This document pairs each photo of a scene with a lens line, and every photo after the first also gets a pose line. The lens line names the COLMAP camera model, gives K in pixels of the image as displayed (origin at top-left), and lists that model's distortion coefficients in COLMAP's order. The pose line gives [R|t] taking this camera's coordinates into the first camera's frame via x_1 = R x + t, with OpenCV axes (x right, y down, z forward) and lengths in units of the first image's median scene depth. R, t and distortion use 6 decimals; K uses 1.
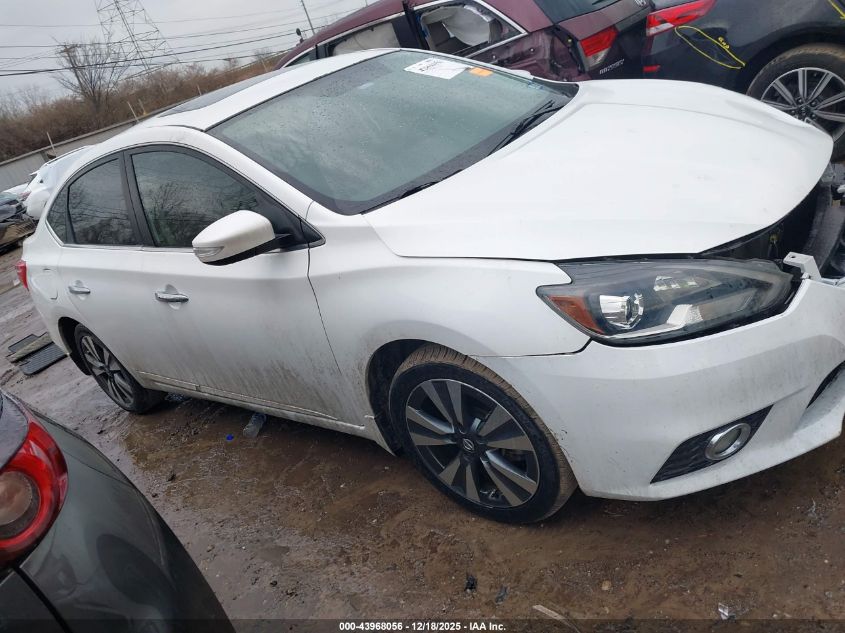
lens RADIAL K [[674.1, 0, 423.2], [0, 674.1, 333.1], [0, 0, 1]] dist [0.022276, -0.022595]
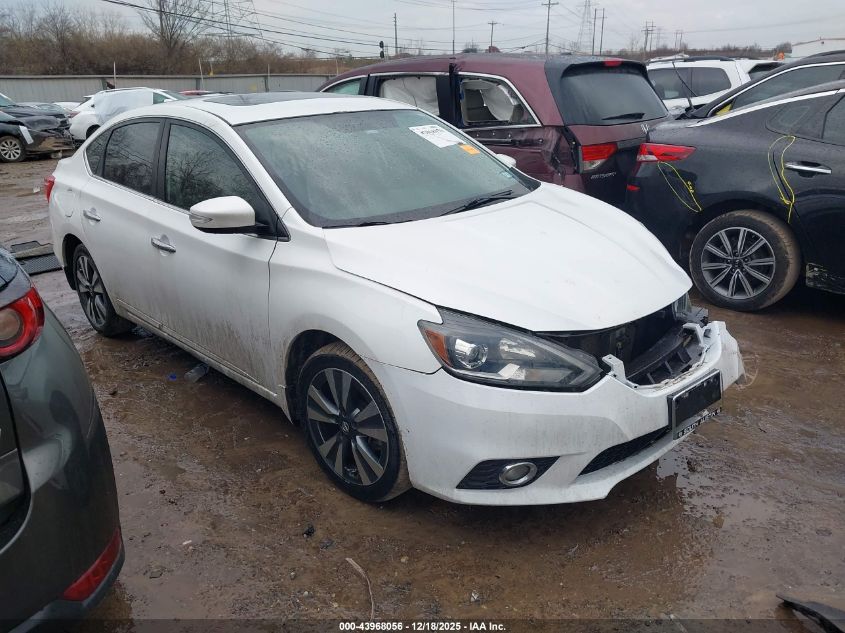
lens RADIAL K [[674.1, 0, 419.1], [0, 674.1, 322.0], [0, 0, 1]] dist [0.022276, -0.022595]
pose [[0.951501, 0.307644, 0.000347, 0.122408], [-0.307022, 0.949648, -0.062504, 0.014189], [-0.019559, 0.059366, 0.998045, -0.238234]]
